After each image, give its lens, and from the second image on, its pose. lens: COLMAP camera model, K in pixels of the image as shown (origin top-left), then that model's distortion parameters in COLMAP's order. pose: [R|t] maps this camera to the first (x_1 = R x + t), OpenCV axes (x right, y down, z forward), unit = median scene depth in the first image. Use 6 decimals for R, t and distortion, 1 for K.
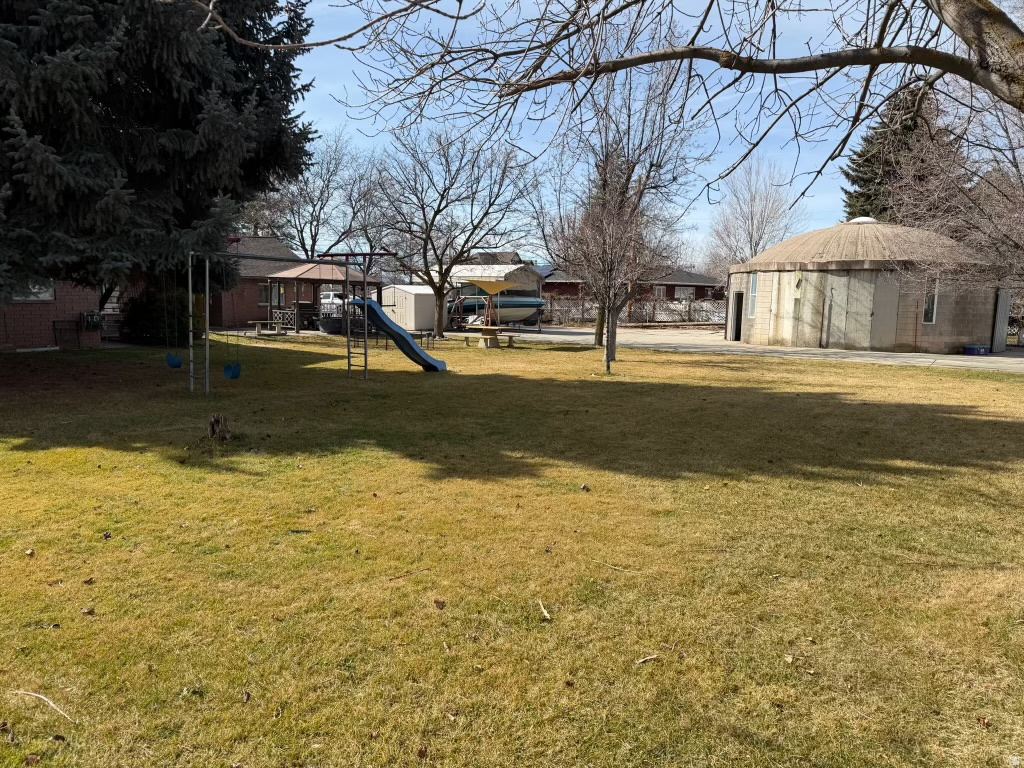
lens RADIAL K [[714.8, 0, 511.5], [0, 714.8, 388.7], [0, 0, 1]] dist [0.060977, -0.076354]
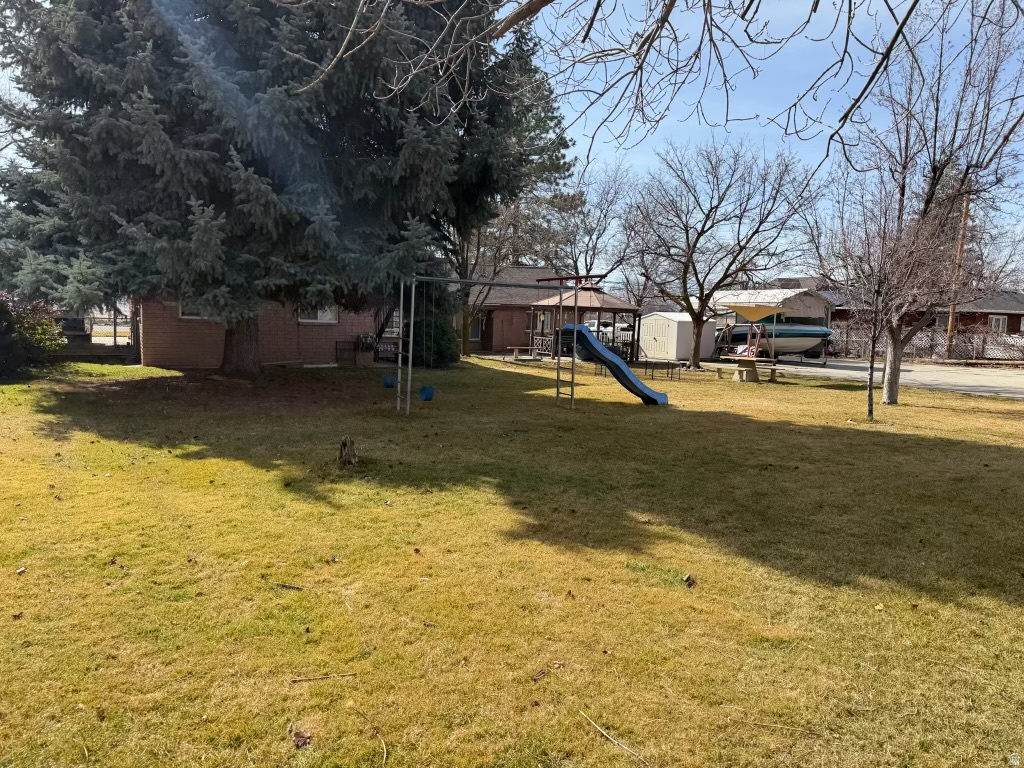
lens RADIAL K [[709.7, 0, 515.0], [0, 709.7, 385.2], [0, 0, 1]] dist [0.115182, -0.175776]
pose [[0.916963, 0.046013, -0.396309, 0.072186], [-0.063728, 0.997466, -0.031642, -0.007398], [0.393849, 0.054270, 0.917572, 0.084853]]
